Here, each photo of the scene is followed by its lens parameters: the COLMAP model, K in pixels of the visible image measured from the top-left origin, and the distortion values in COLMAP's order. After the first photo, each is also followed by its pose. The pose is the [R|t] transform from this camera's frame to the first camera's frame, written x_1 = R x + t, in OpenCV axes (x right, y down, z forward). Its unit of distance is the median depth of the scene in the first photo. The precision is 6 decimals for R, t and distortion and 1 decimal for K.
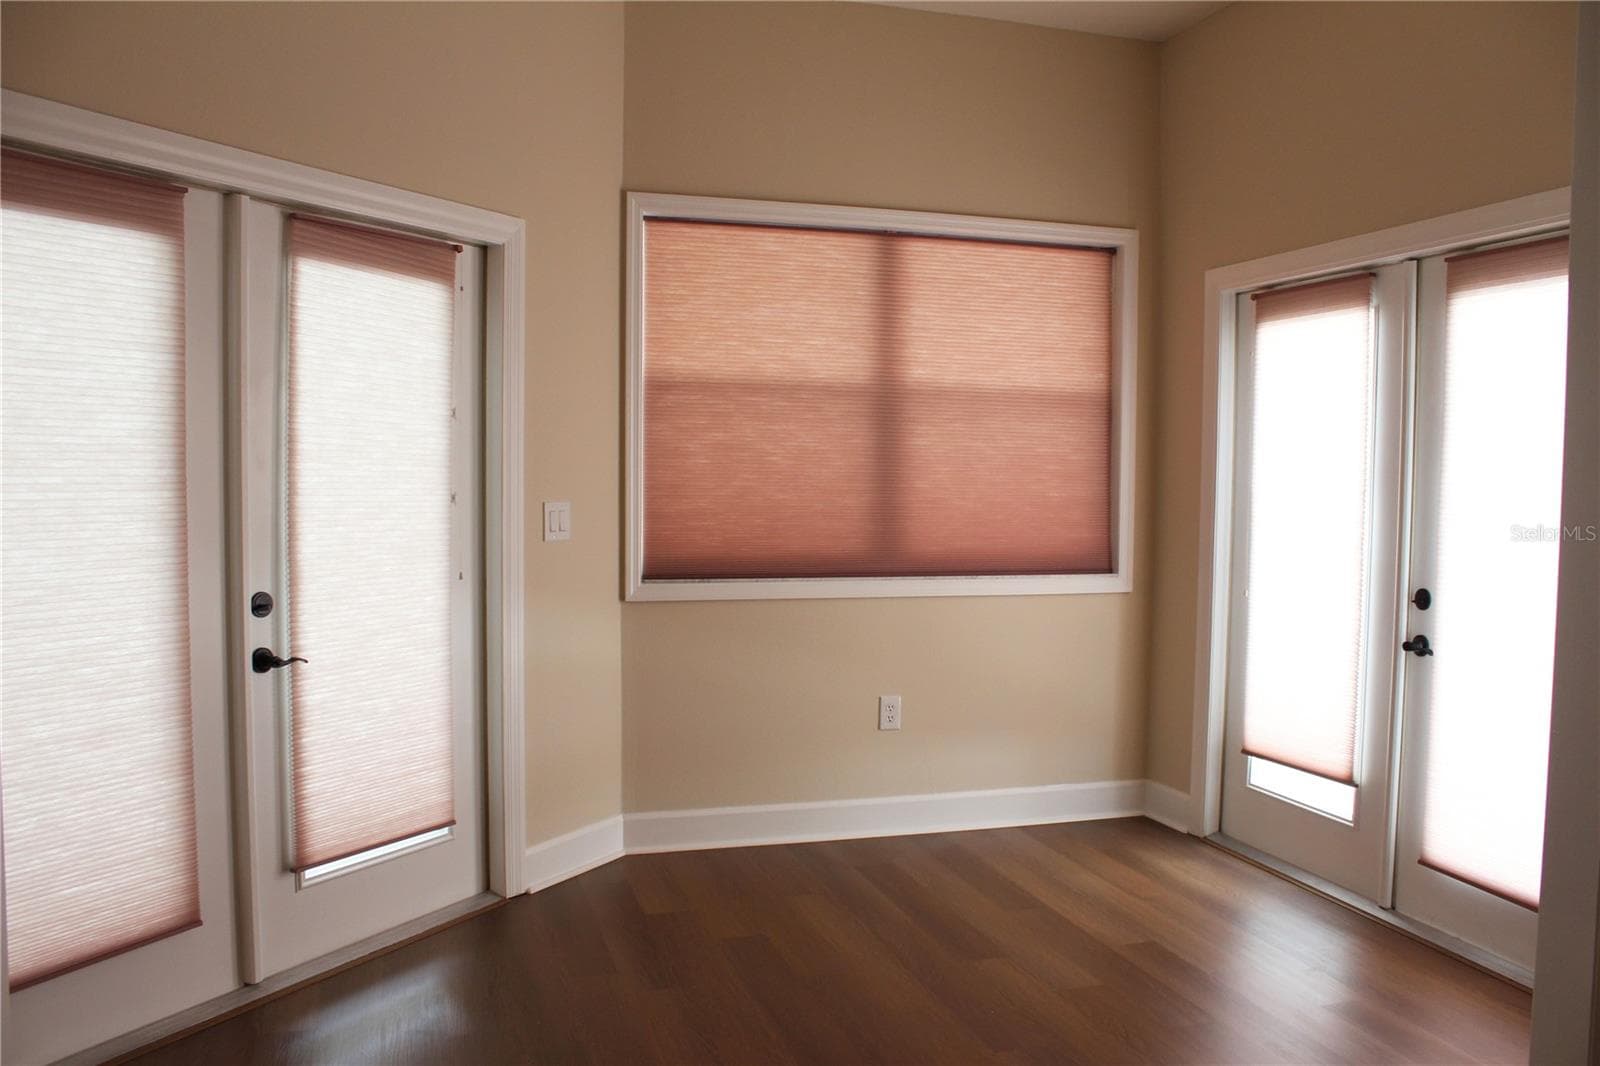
lens RADIAL K [[1323.2, 0, 832.1], [0, 1323.2, 549.6], [0, 0, 1]] dist [-0.174458, 0.164334]
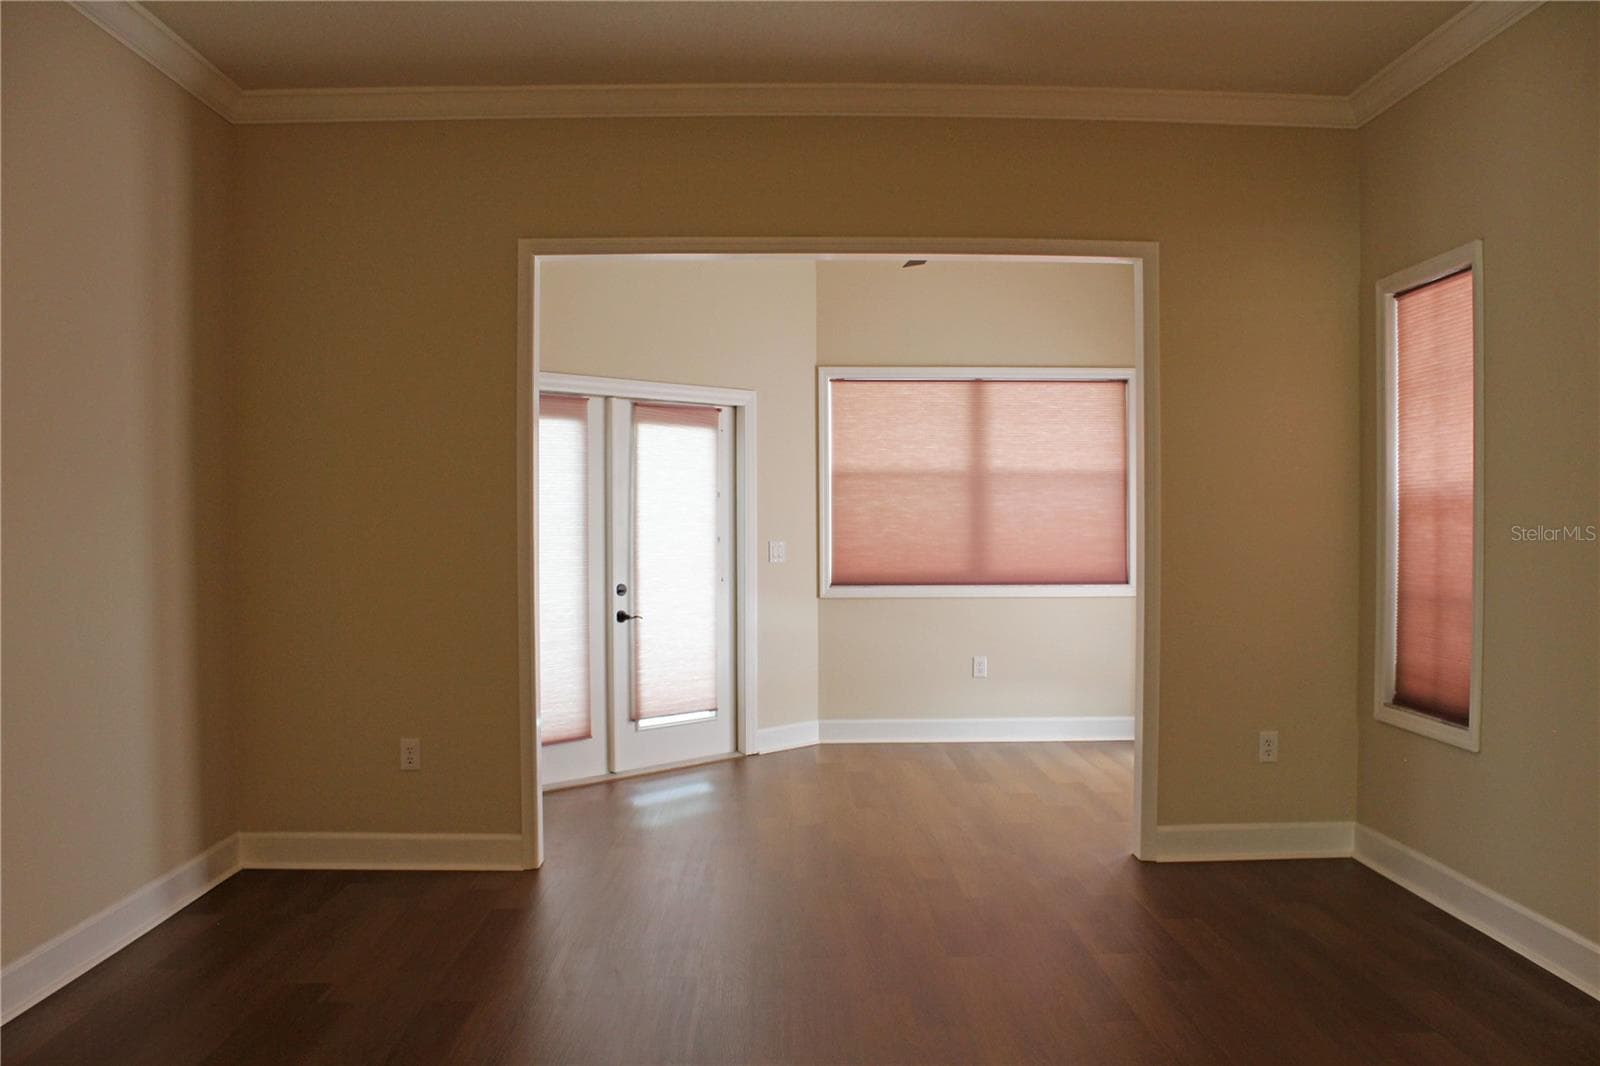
lens RADIAL K [[1323.2, 0, 832.1], [0, 1323.2, 549.6], [0, 0, 1]] dist [-0.174458, 0.164334]
pose [[0.963231, -0.007150, -0.268578, 0.363806], [-0.002732, 0.999333, -0.036402, 0.042598], [0.268659, 0.035797, 0.962570, -0.765416]]
